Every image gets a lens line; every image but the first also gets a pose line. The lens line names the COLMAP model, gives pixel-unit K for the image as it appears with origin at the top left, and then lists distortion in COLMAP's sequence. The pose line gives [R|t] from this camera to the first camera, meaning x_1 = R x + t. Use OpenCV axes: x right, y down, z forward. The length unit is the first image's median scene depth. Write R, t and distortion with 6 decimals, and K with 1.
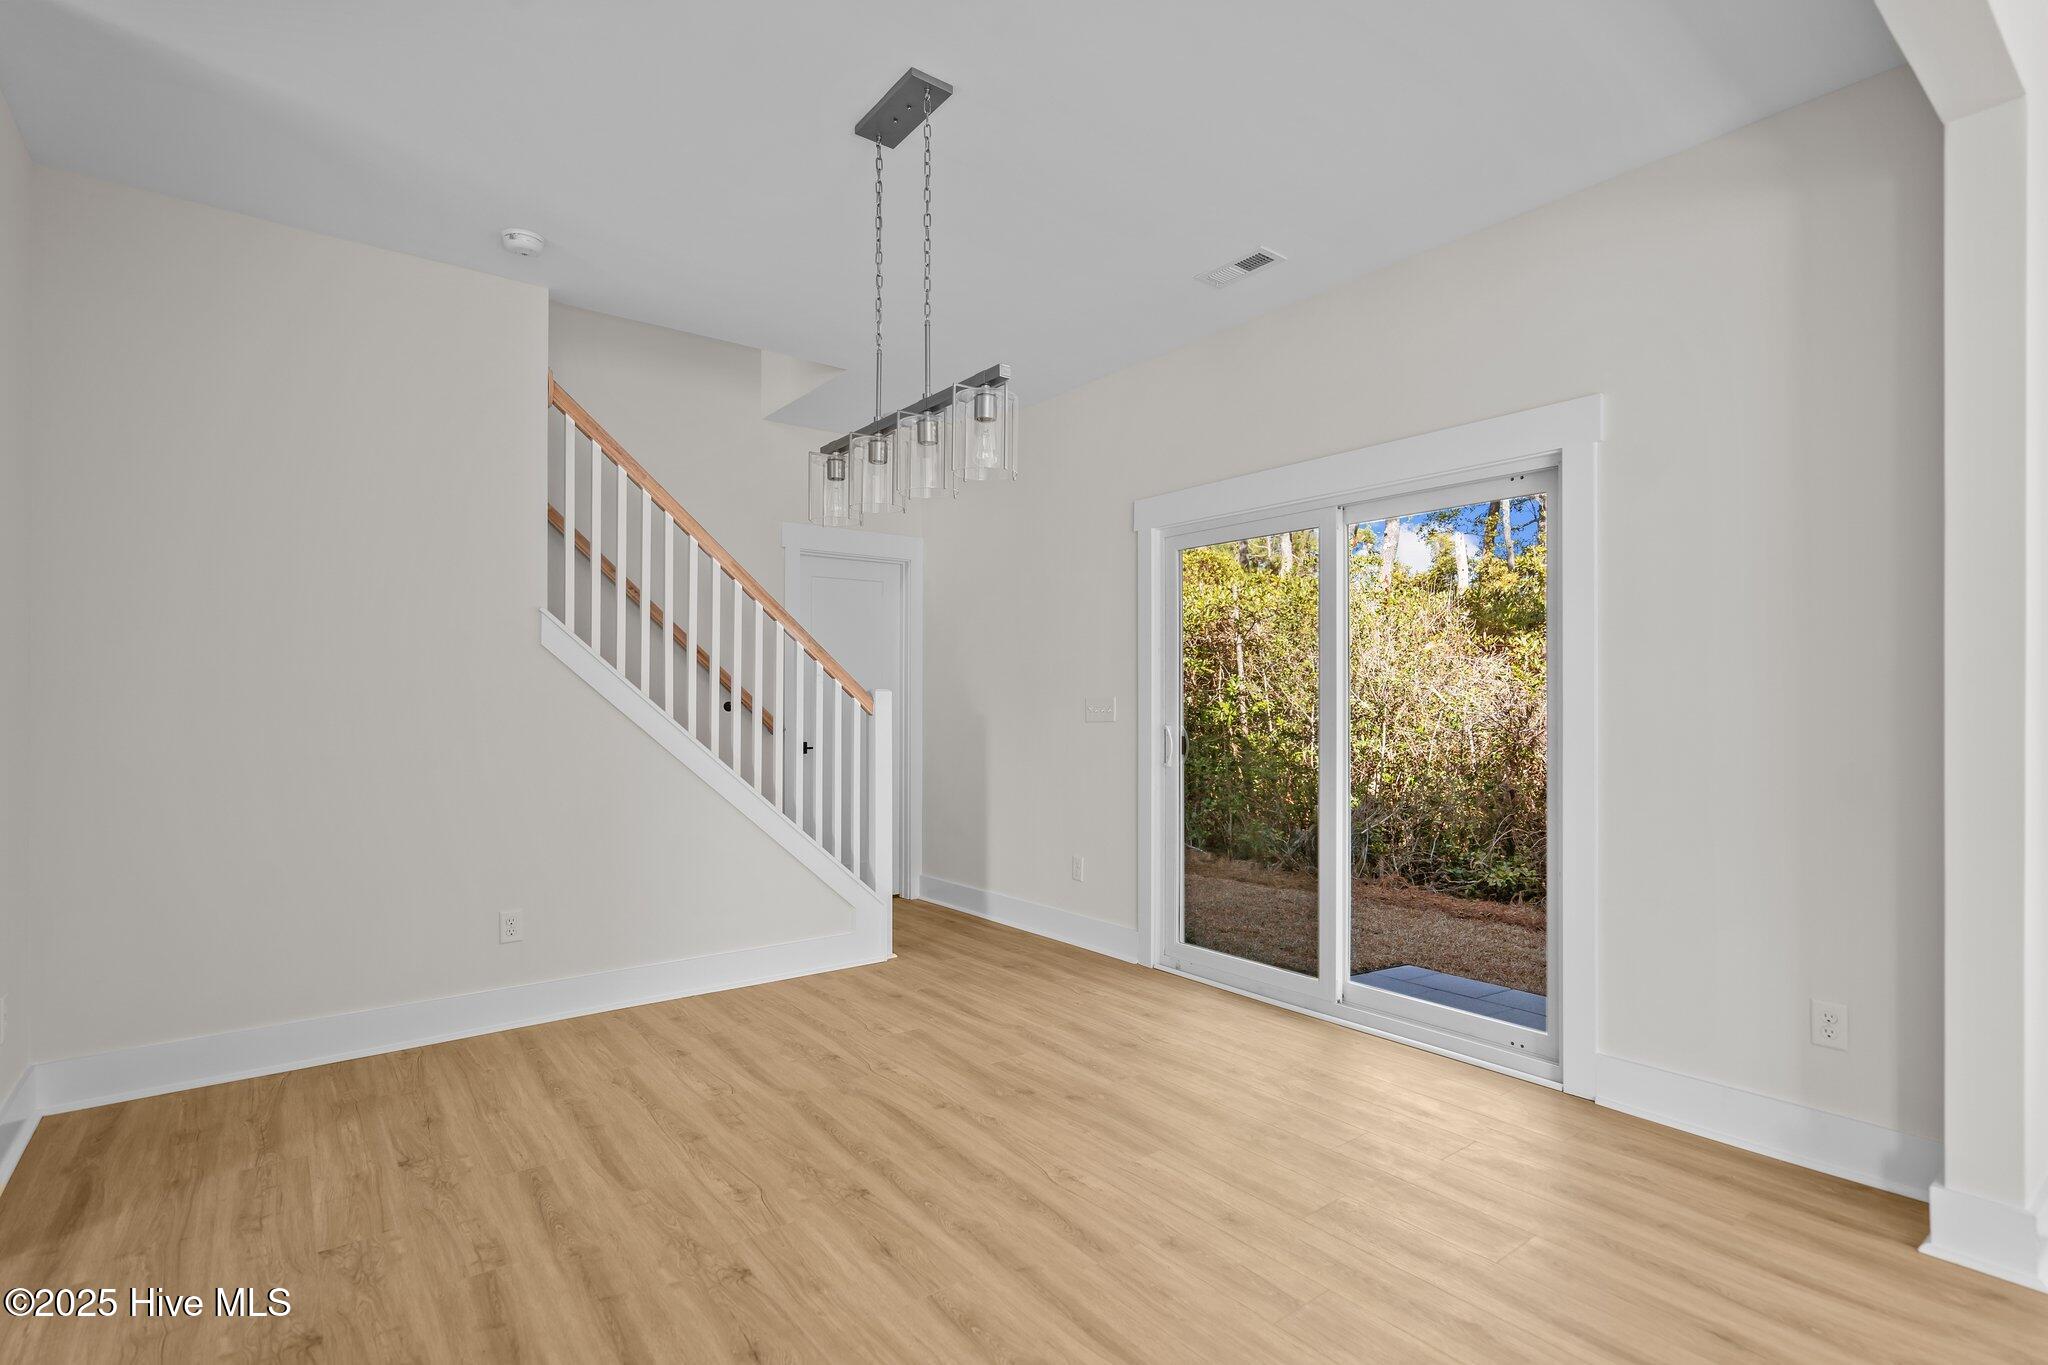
lens RADIAL K [[966.7, 0, 1019.6], [0, 966.7, 706.5], [0, 0, 1]] dist [-0.001266, 0.000202]
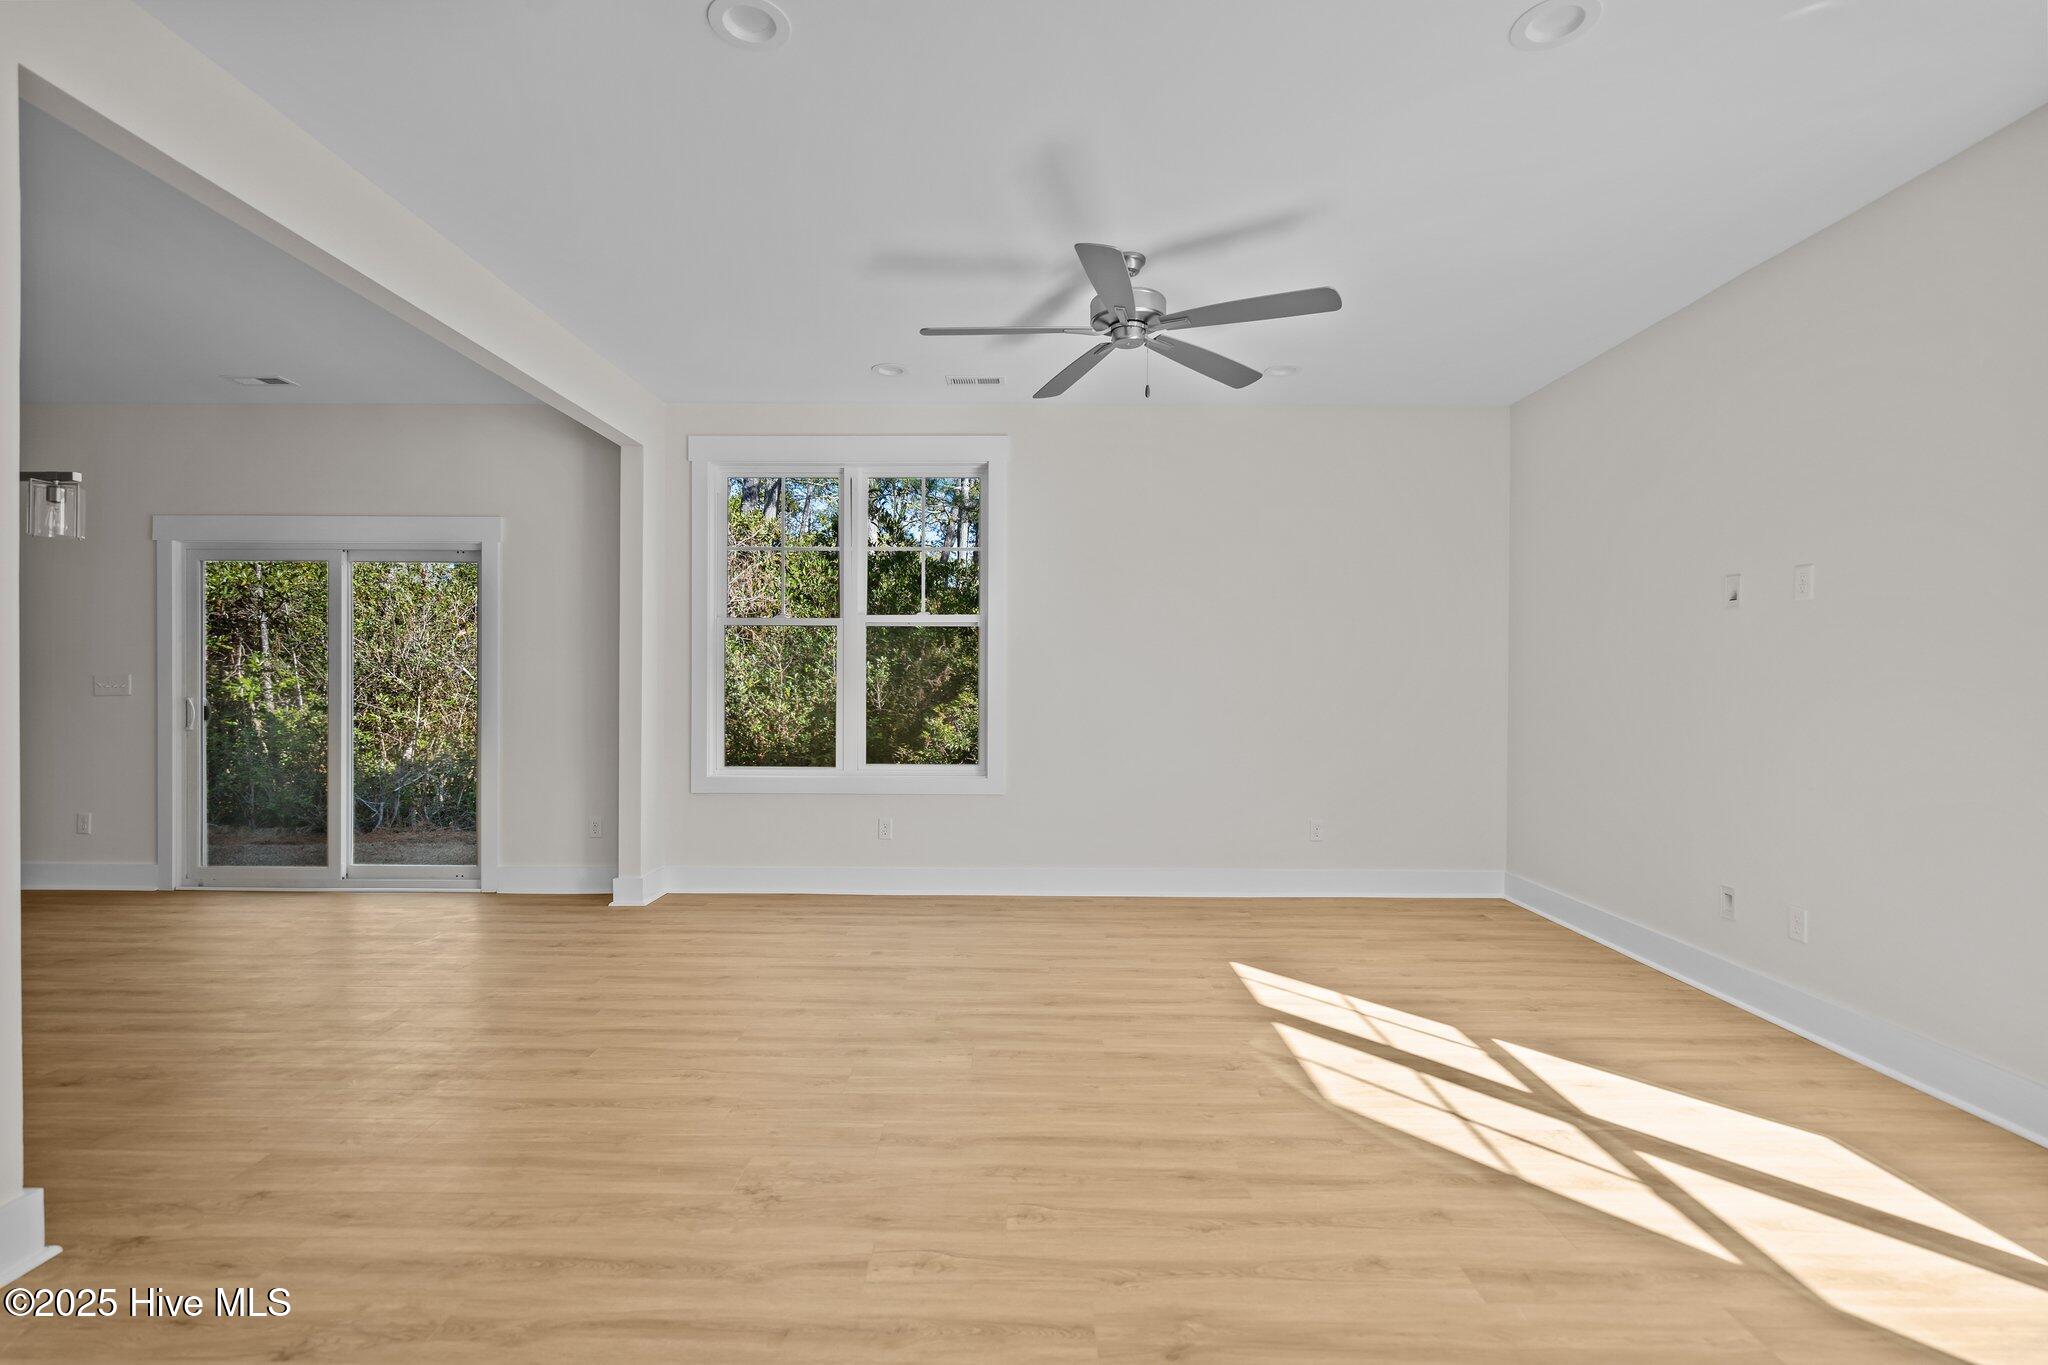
lens RADIAL K [[929.5, 0, 1019.6], [0, 929.5, 683.0], [0, 0, 1]] dist [-0.000381, 0.000879]
pose [[0.618338, 0.000889, 0.785911, -0.156630], [-0.001141, 0.999999, -0.000234, -0.000556], [-0.785911, -0.000753, 0.618339, -0.723487]]
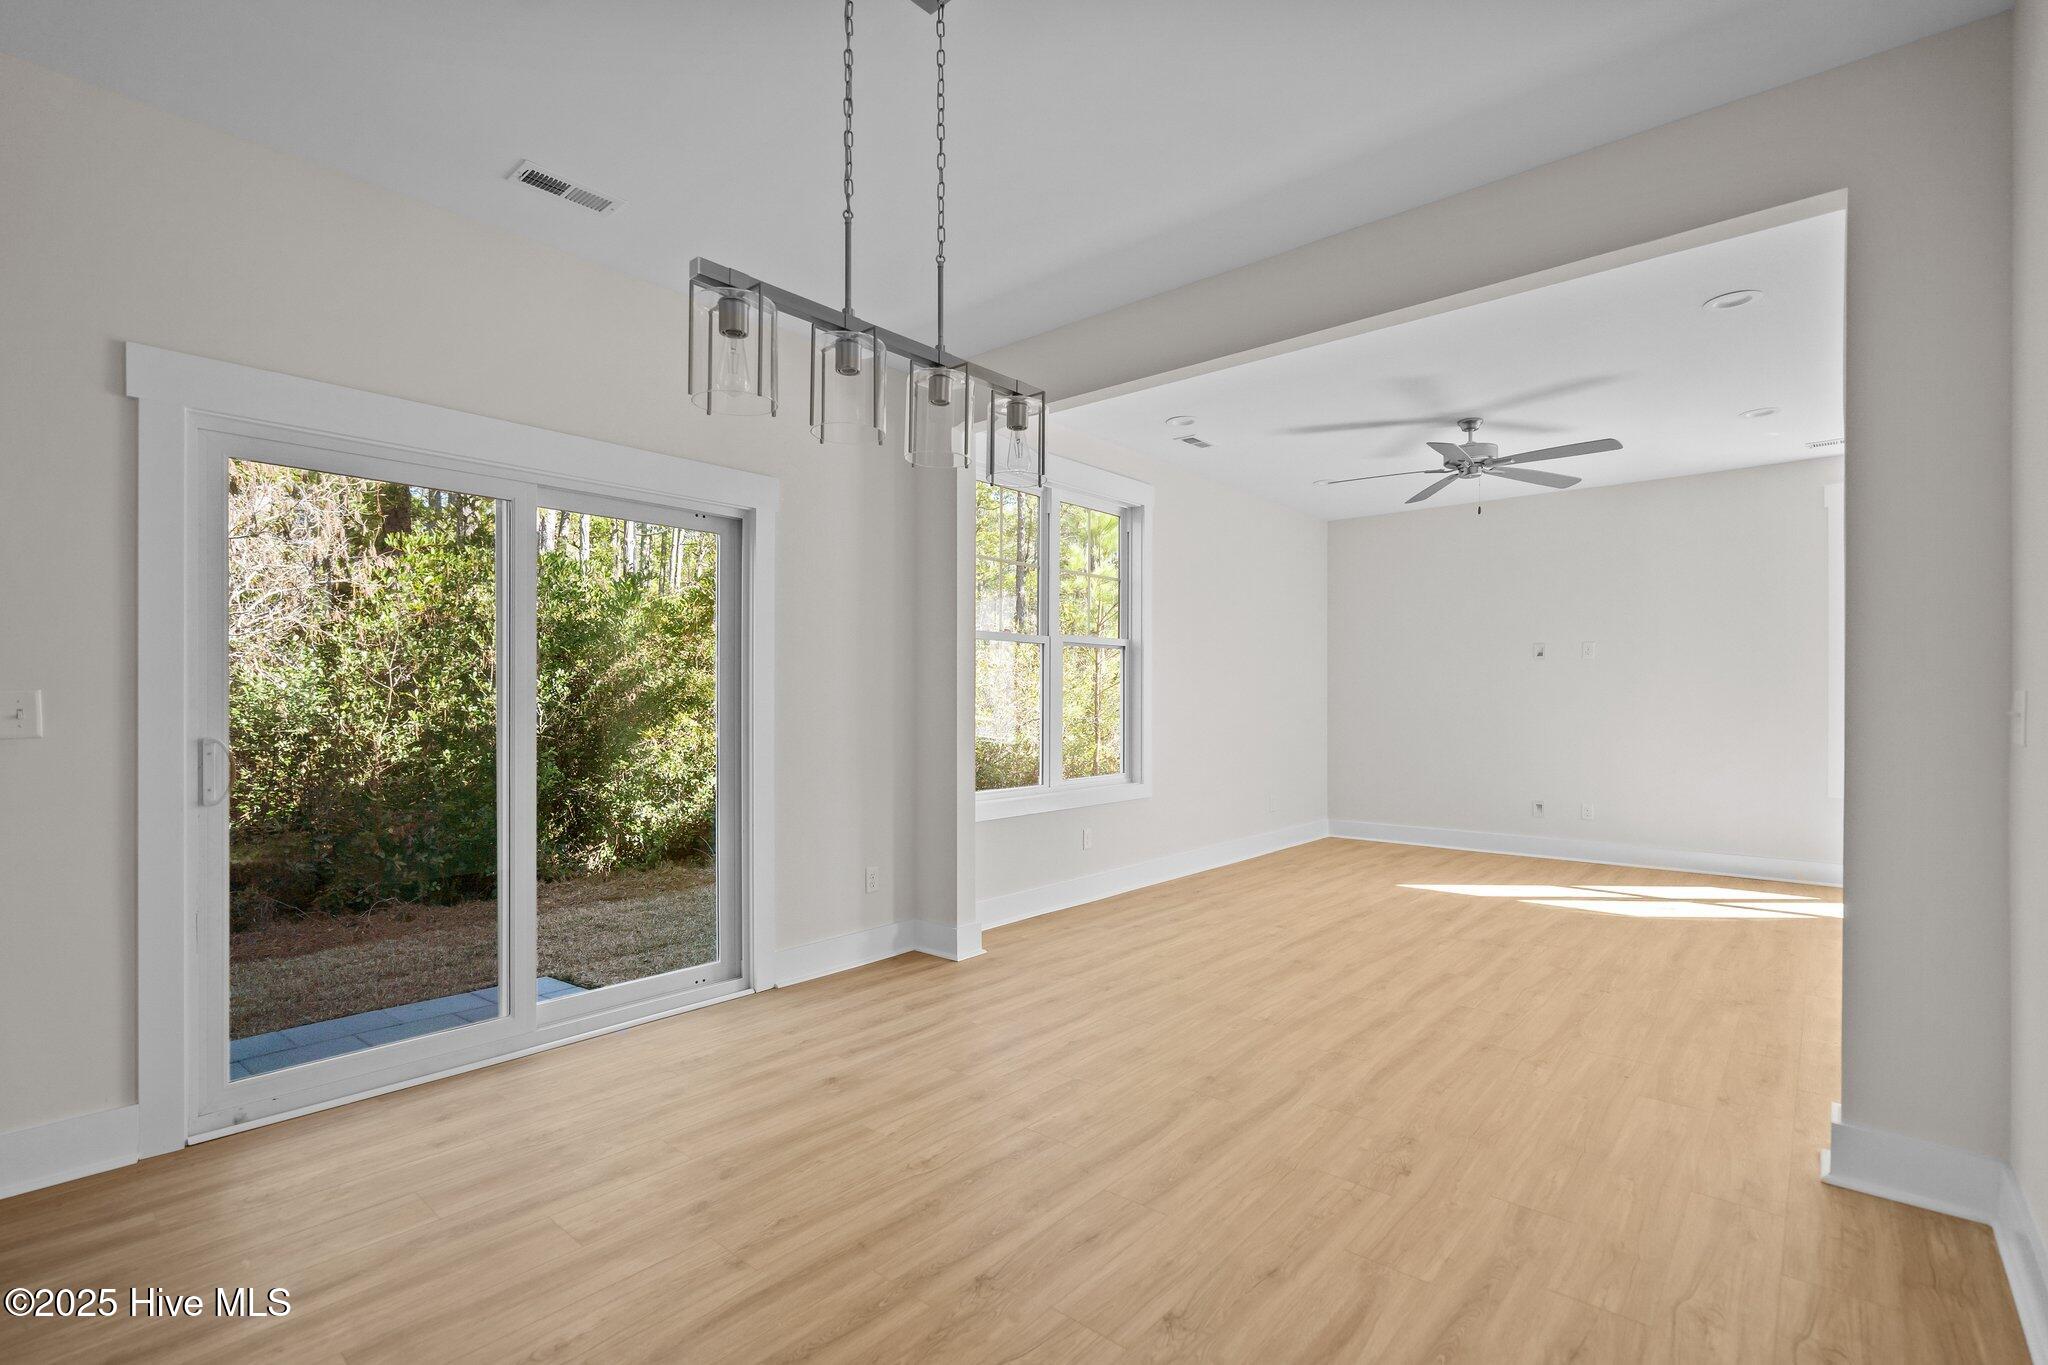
lens RADIAL K [[938.8, 0, 1019.7], [0, 938.8, 692.9], [0, 0, 1]] dist [-0.005352, -0.000276]
pose [[-0.197986, 0.006130, 0.980186, -0.625347], [0.002944, 0.999980, -0.005659, -0.004600], [-0.980200, 0.001765, -0.198000, 0.722392]]
